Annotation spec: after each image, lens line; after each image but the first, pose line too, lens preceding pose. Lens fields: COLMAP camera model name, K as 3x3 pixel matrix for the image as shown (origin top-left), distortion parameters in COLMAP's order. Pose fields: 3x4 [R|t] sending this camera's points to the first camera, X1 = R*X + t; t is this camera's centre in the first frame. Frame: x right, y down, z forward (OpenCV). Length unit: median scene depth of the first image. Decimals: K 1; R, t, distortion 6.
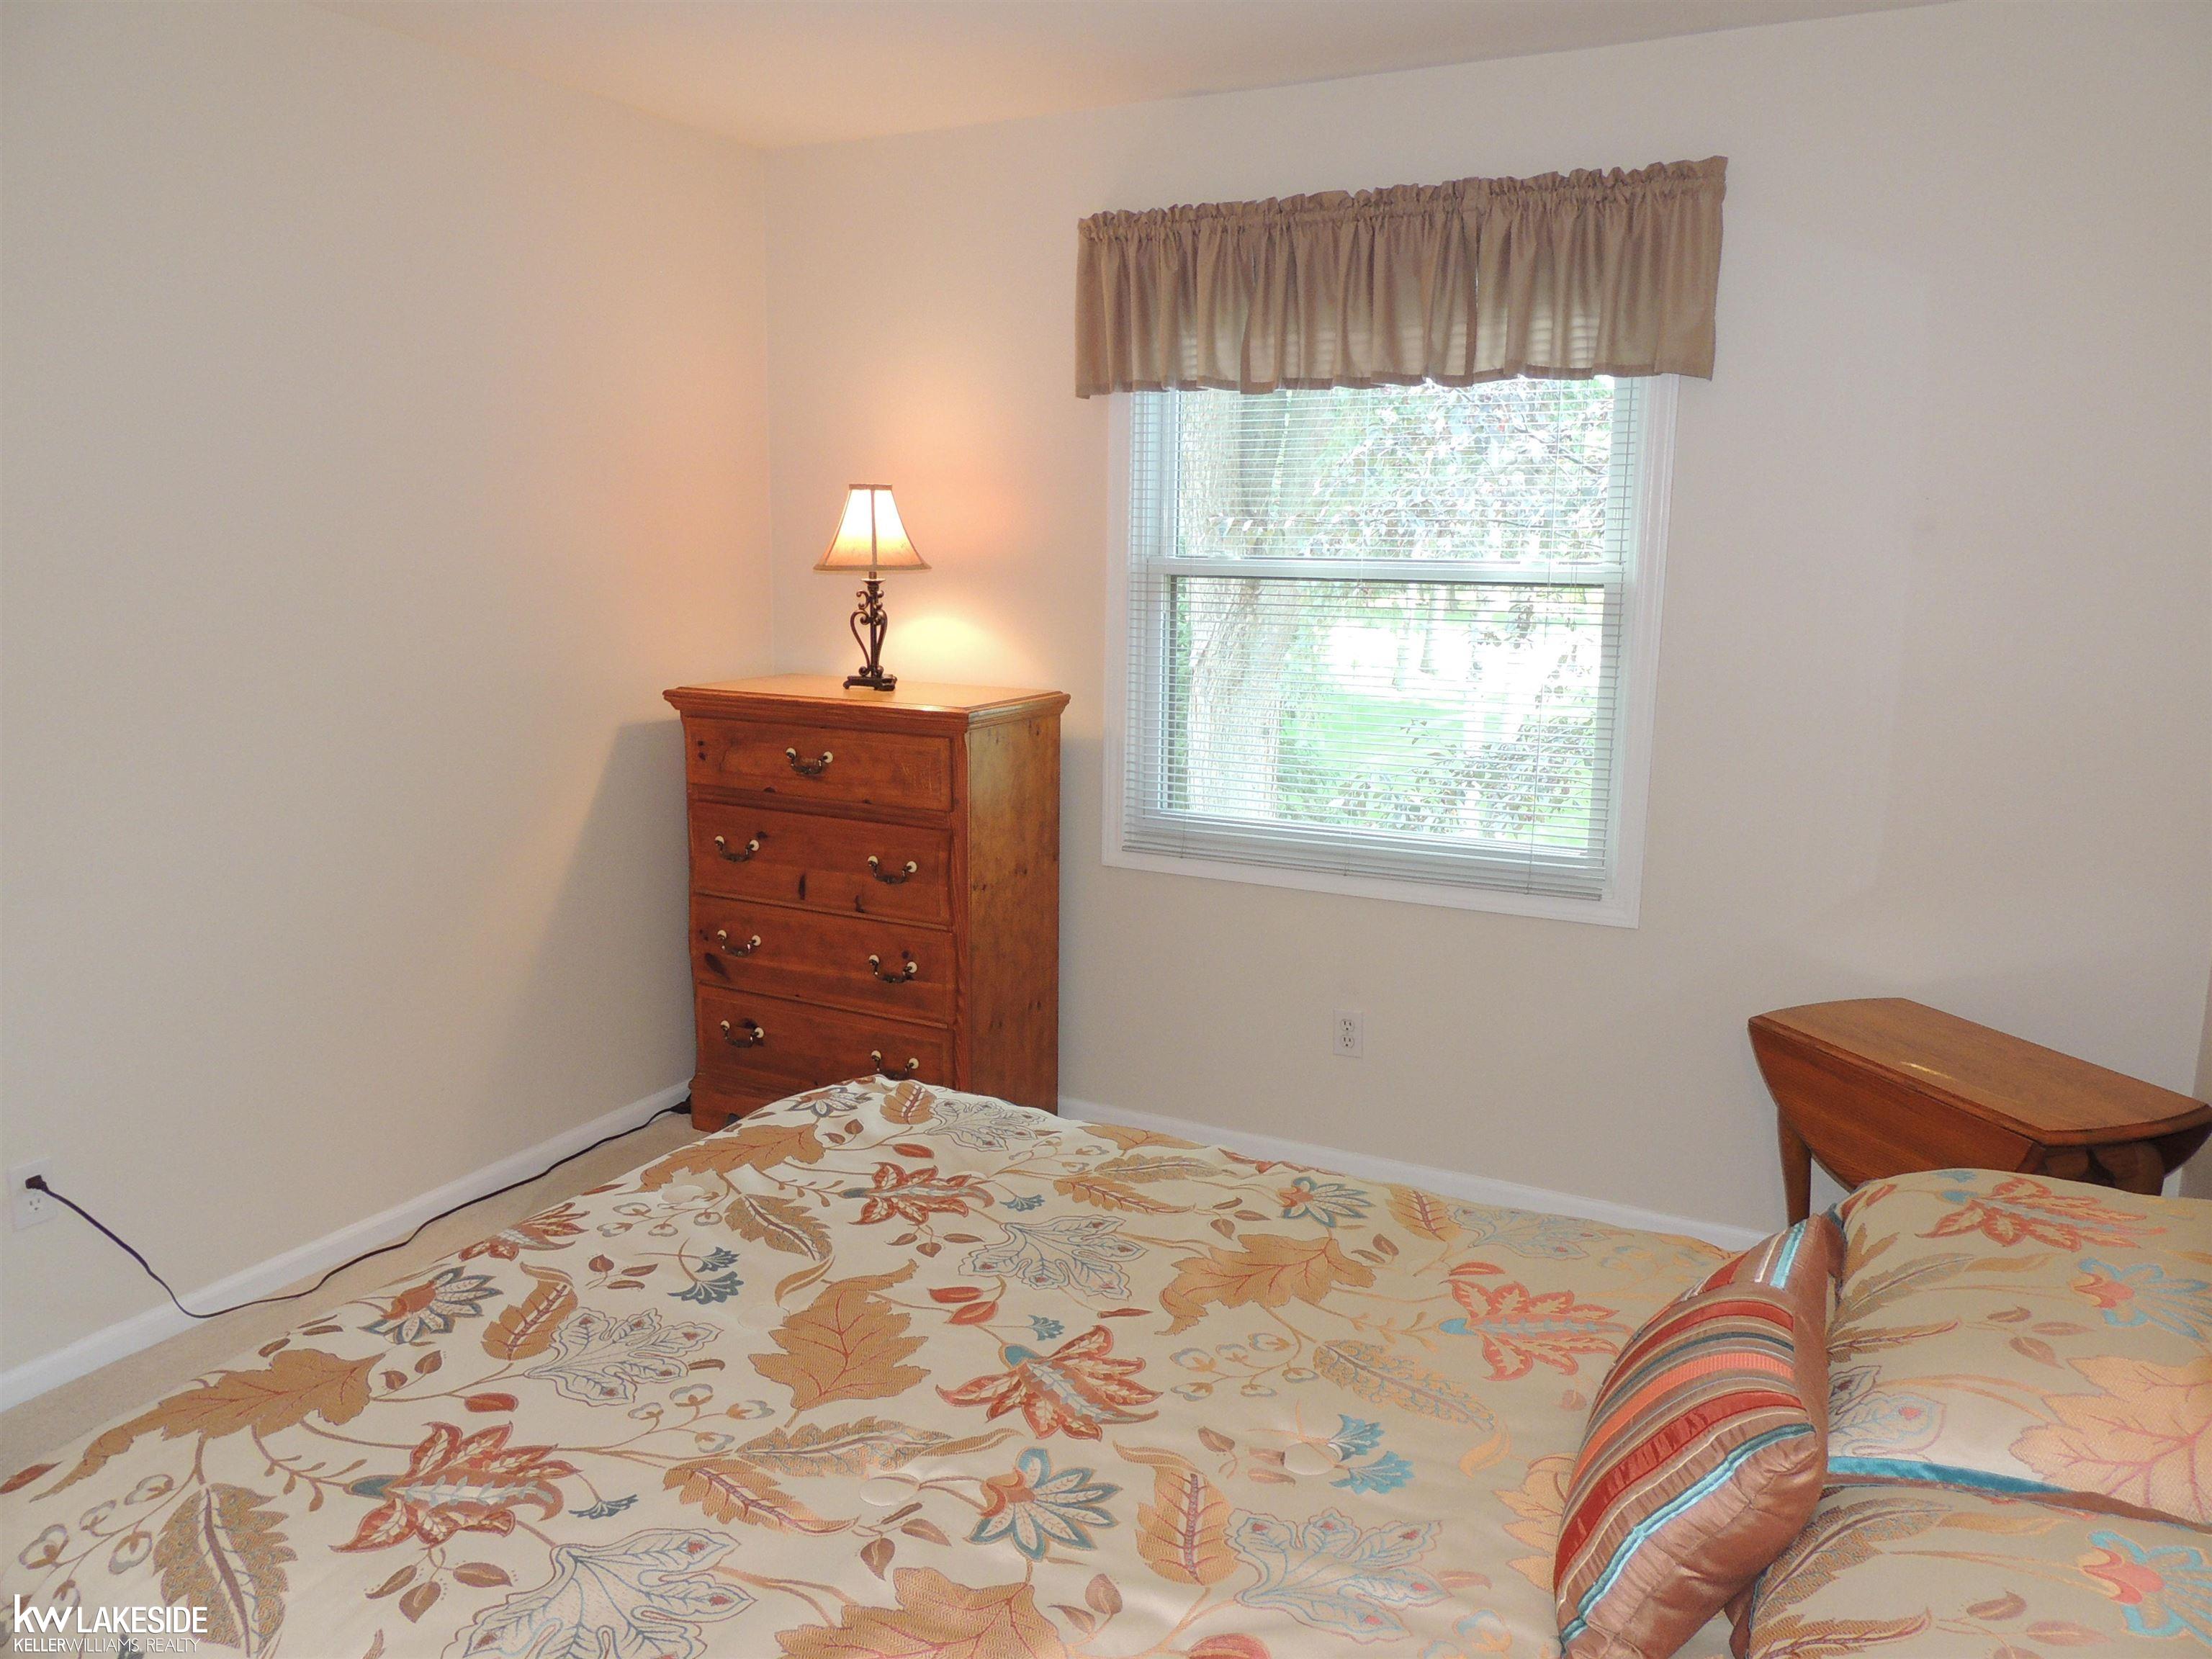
lens RADIAL K [[1571.8, 0, 1110.4], [0, 1571.8, 824.7], [0, 0, 1]] dist [-0.024261, 0.002004]
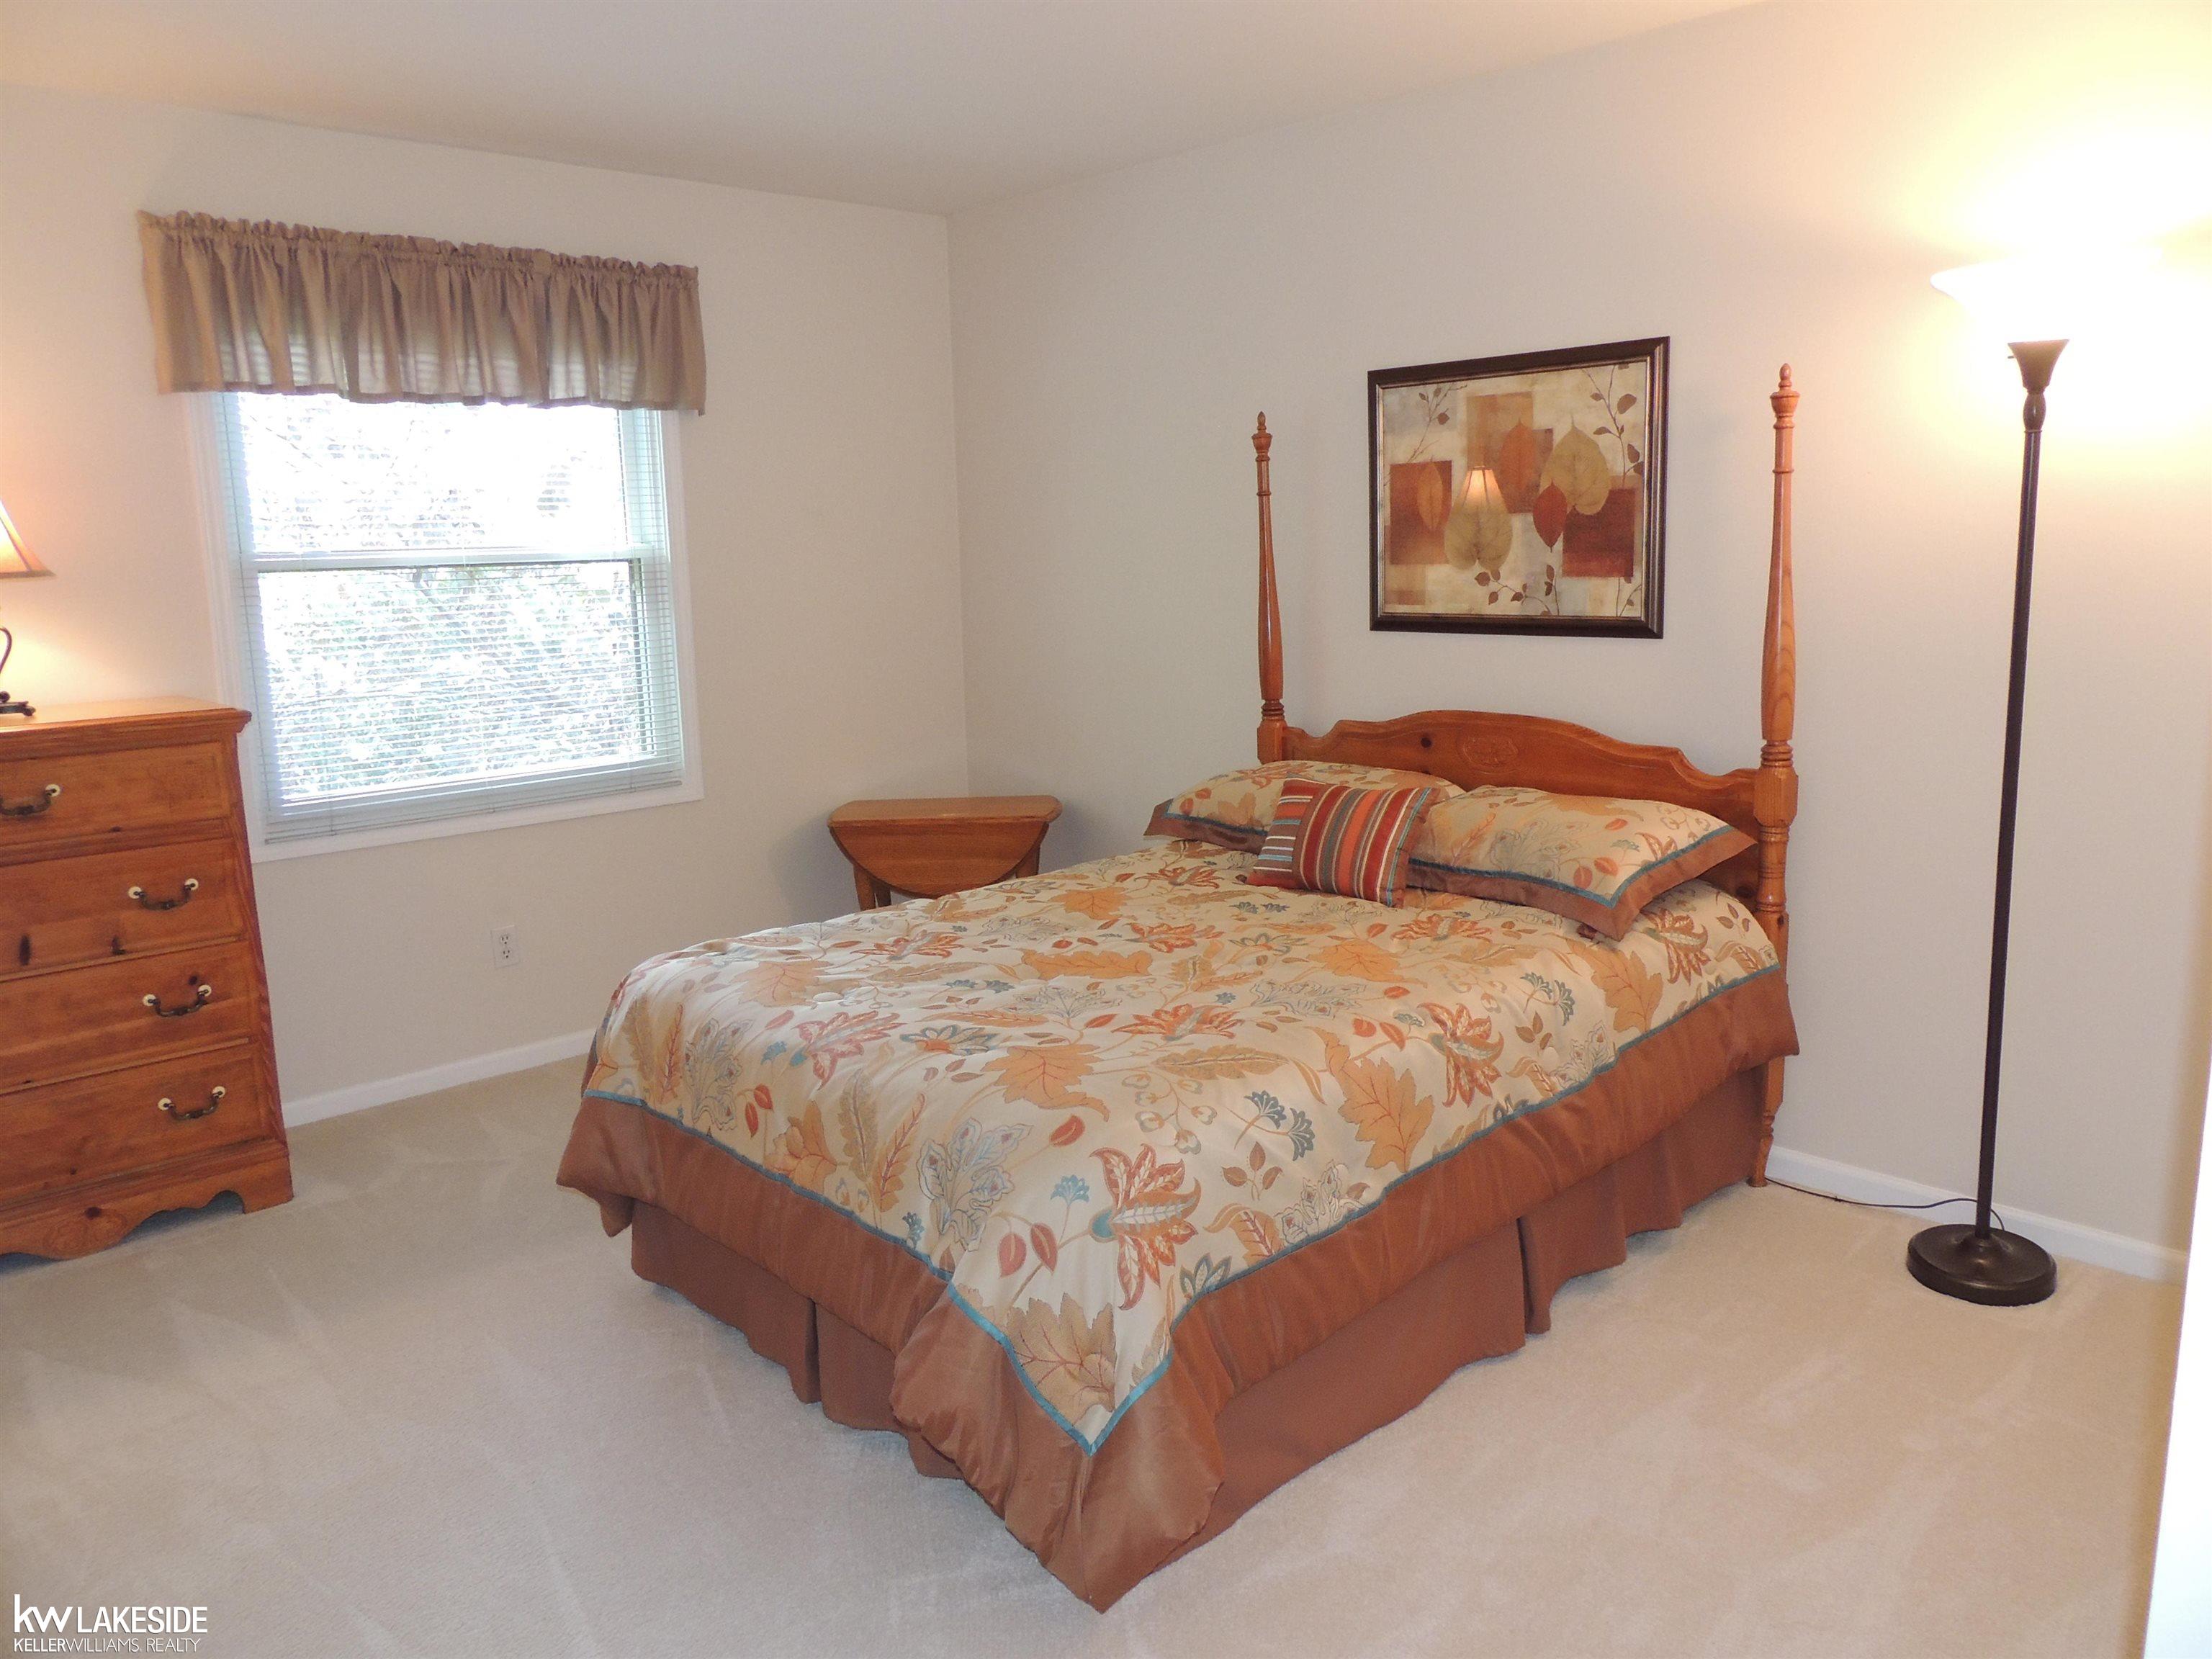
lens RADIAL K [[1571.8, 0, 1116.2], [0, 1571.8, 828.0], [0, 0, 1]] dist [-0.024261, 0.002004]
pose [[0.321183, -0.191109, 0.927534, -0.865056], [0.192958, 0.972087, 0.133472, -0.025909], [-0.927151, 0.136106, 0.349094, 0.160782]]
